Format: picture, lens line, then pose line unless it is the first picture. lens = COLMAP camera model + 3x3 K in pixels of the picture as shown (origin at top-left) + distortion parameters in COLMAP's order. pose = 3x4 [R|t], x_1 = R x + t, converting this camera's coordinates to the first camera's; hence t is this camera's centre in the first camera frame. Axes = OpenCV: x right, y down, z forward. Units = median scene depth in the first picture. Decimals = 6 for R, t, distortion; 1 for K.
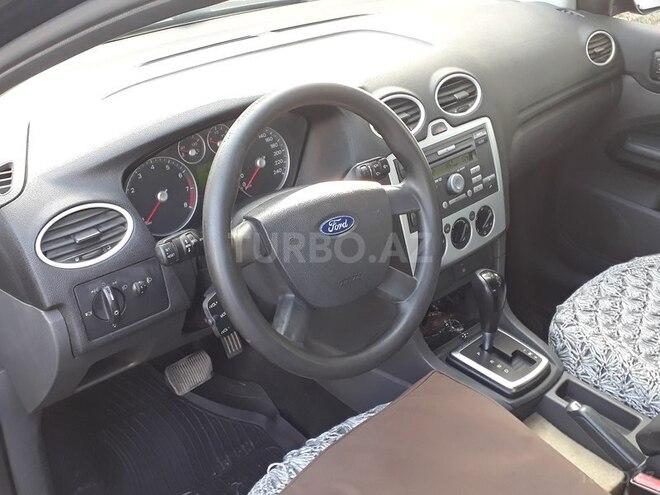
lens RADIAL K [[599.6, 0, 332.6], [0, 599.6, 259.5], [0, 0, 1]] dist [0.104526, -0.230732]
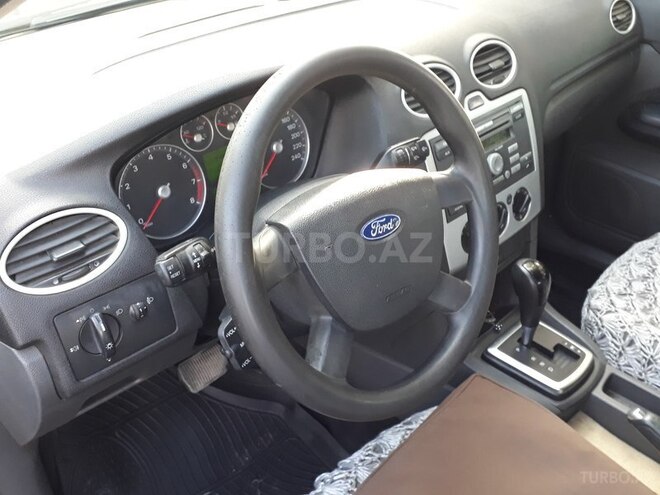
lens RADIAL K [[524.0, 0, 330.0], [0, 524.0, 247.5], [0, 0, 1]] dist [0.080673, -0.148134]
pose [[0.999644, -0.025150, 0.008857, -0.055009], [0.024690, 0.998506, 0.048754, -0.053063], [-0.010070, -0.048518, 0.998772, 0.240629]]
